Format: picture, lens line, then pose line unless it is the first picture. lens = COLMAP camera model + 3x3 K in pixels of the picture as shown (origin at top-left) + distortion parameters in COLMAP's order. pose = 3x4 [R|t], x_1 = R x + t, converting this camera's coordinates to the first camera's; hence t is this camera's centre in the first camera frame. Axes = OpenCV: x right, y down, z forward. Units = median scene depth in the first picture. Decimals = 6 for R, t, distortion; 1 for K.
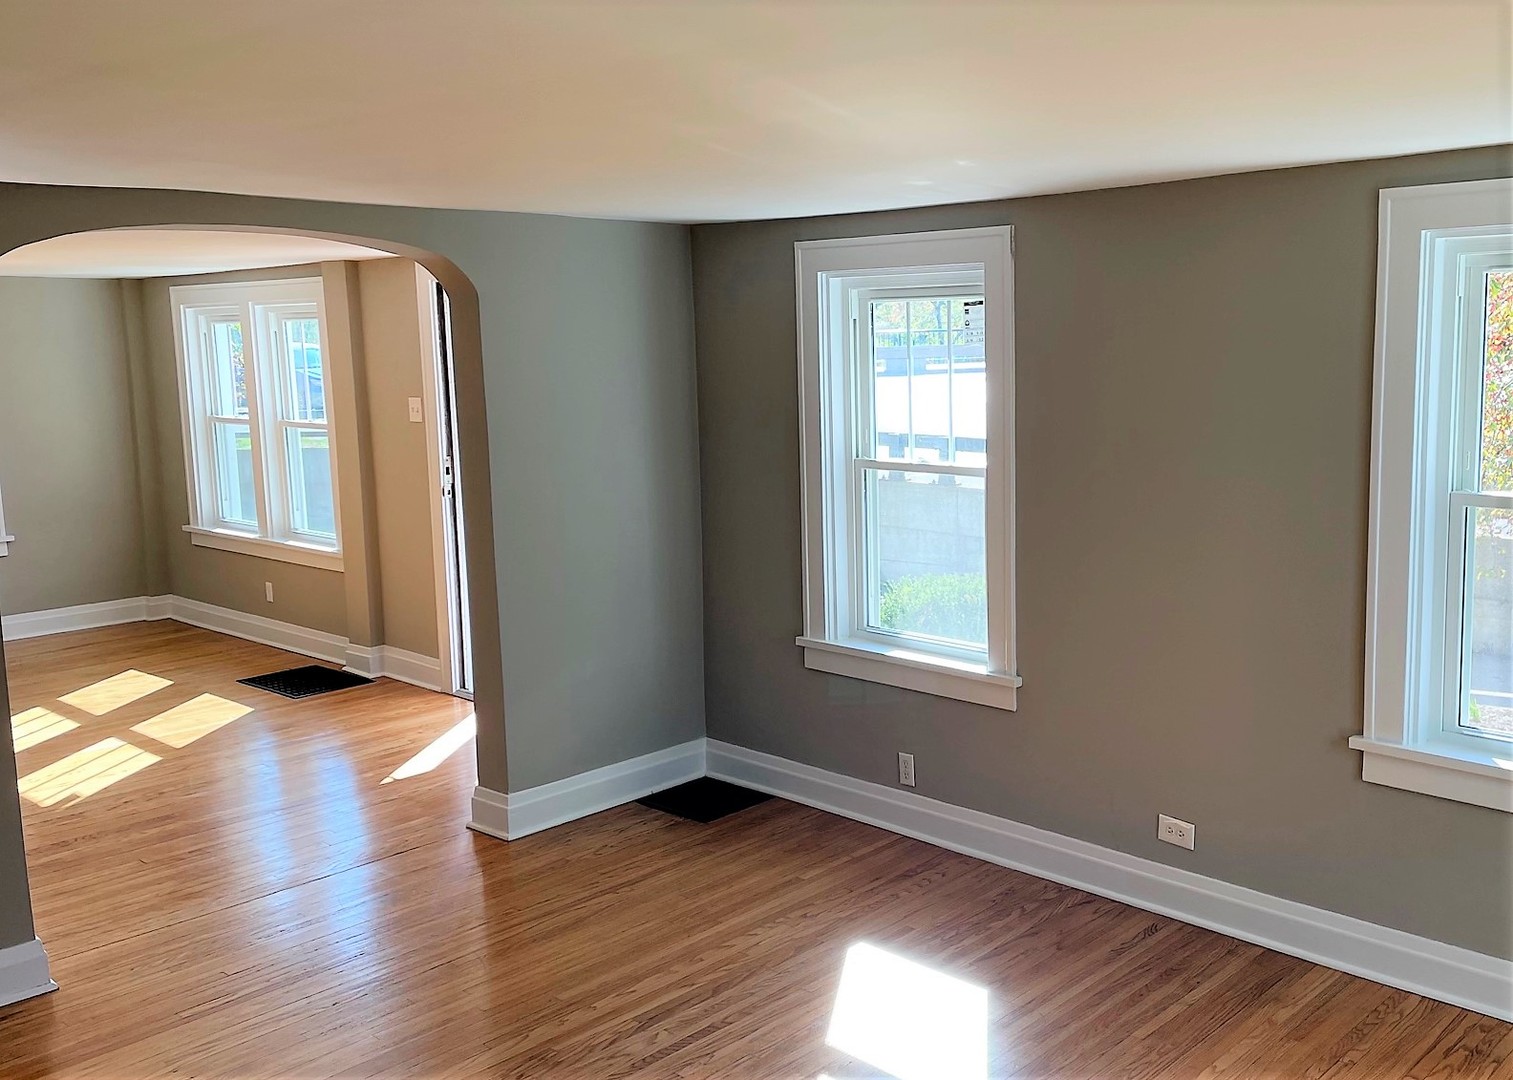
lens RADIAL K [[1420.2, 0, 880.7], [0, 1420.2, 534.5], [0, 0, 1]] dist [0.112571, -0.125499]
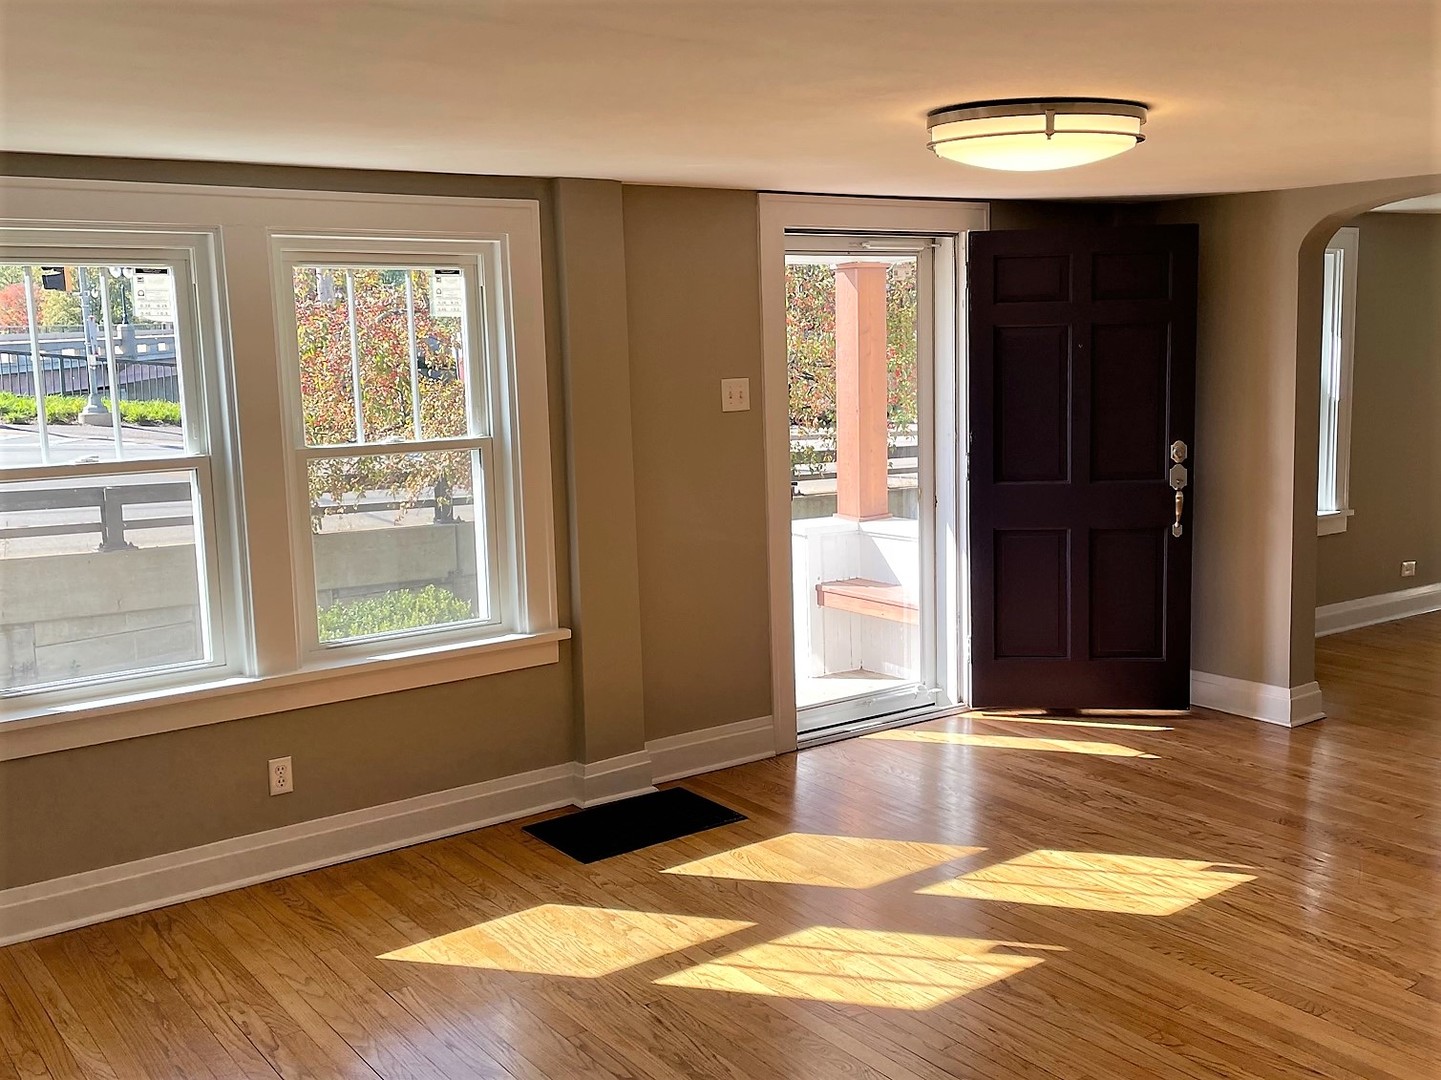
lens RADIAL K [[1455.4, 0, 774.7], [0, 1455.4, 542.6], [0, 0, 1]] dist [0.151425, -0.365172]
pose [[0.201268, -0.135258, 0.970153, -1.533080], [0.151884, 0.982751, 0.105505, -0.126569], [-0.967689, 0.126116, 0.218340, 1.175837]]
